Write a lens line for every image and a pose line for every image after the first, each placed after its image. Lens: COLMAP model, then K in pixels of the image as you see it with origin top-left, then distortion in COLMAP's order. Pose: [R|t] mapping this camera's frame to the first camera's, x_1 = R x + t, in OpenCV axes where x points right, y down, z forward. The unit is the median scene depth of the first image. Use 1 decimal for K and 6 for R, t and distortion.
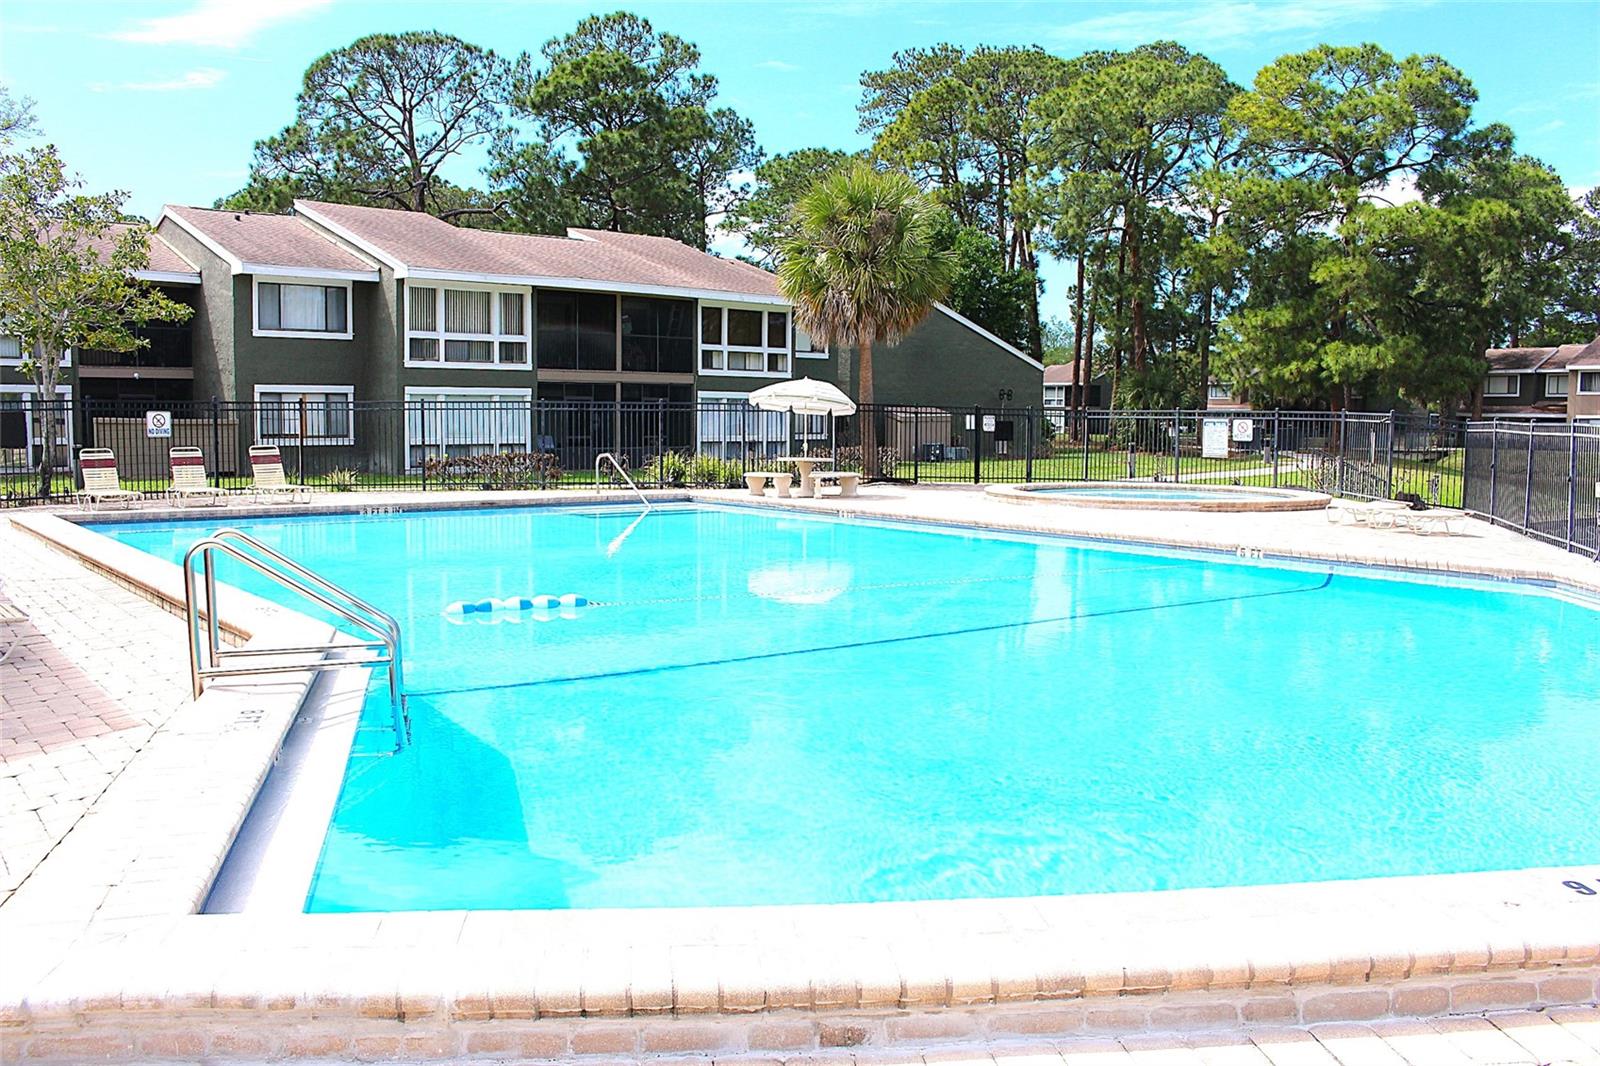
lens RADIAL K [[1328.4, 0, 800.0], [0, 1328.4, 533.0], [0, 0, 1]] dist [-0.158561, 0.132286]
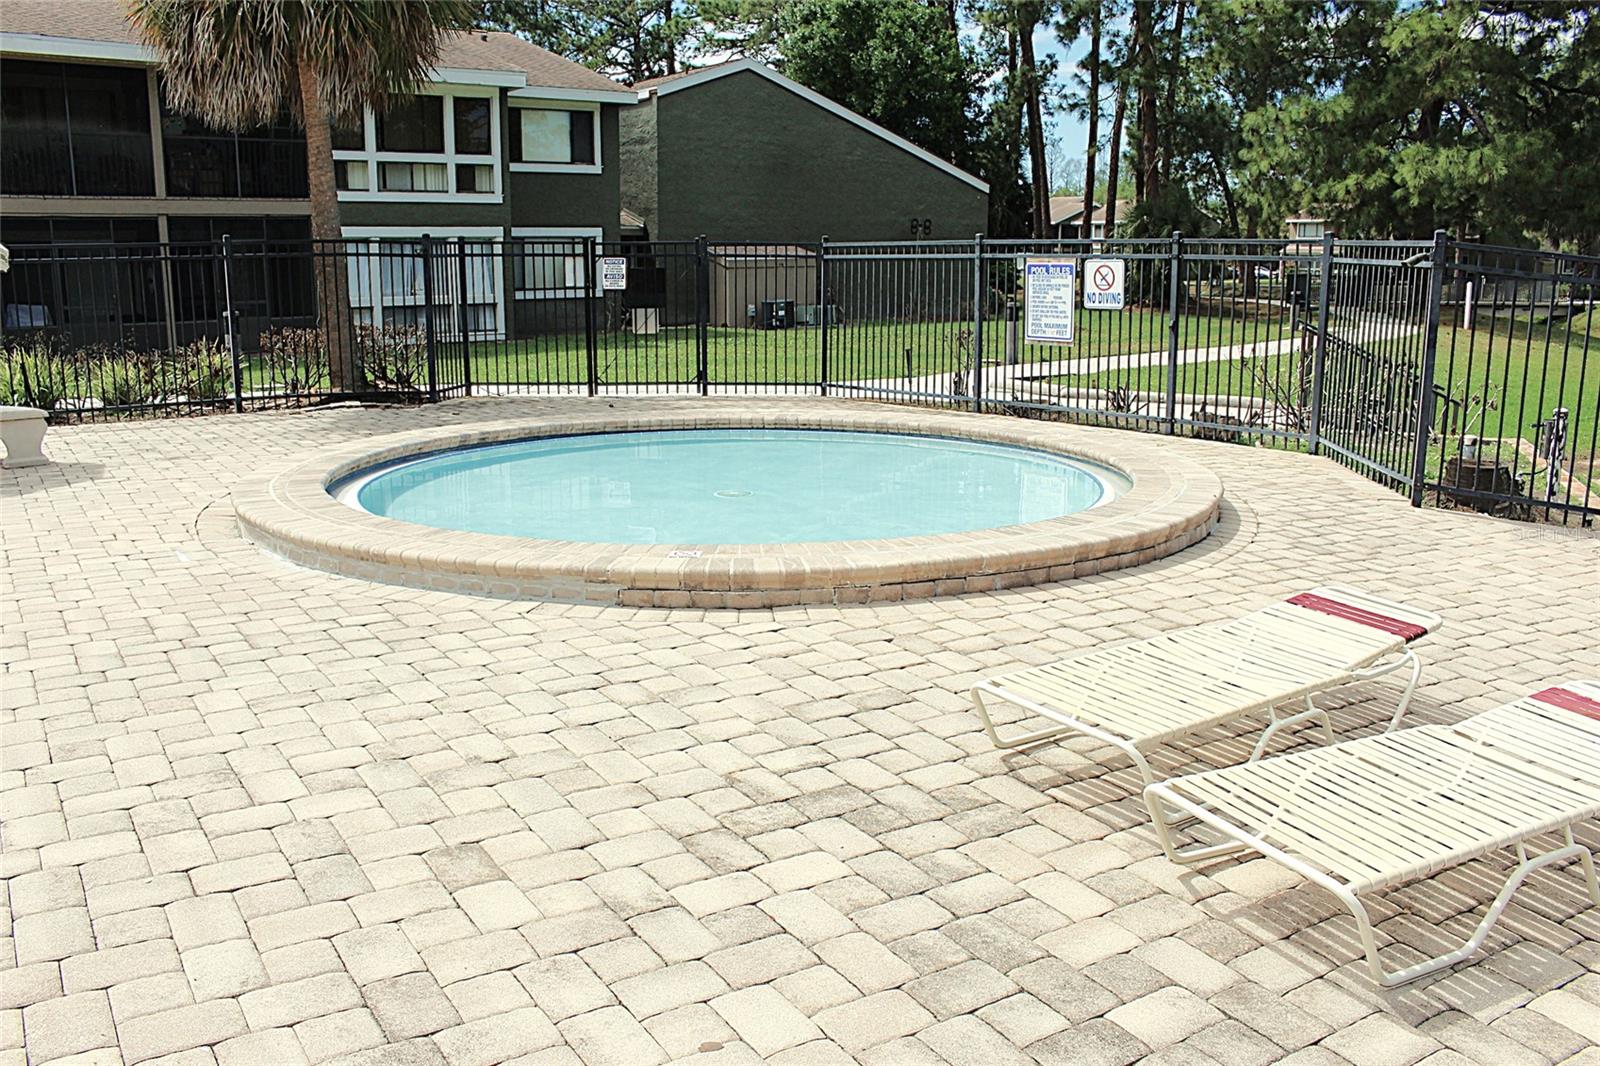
lens RADIAL K [[1328.4, 0, 800.0], [0, 1328.4, 533.0], [0, 0, 1]] dist [-0.158561, 0.132286]
pose [[0.996948, 0.007589, -0.077703, 0.187415], [0.001531, 0.993173, 0.116642, -0.032731], [0.078057, -0.116405, 0.990130, 0.376993]]
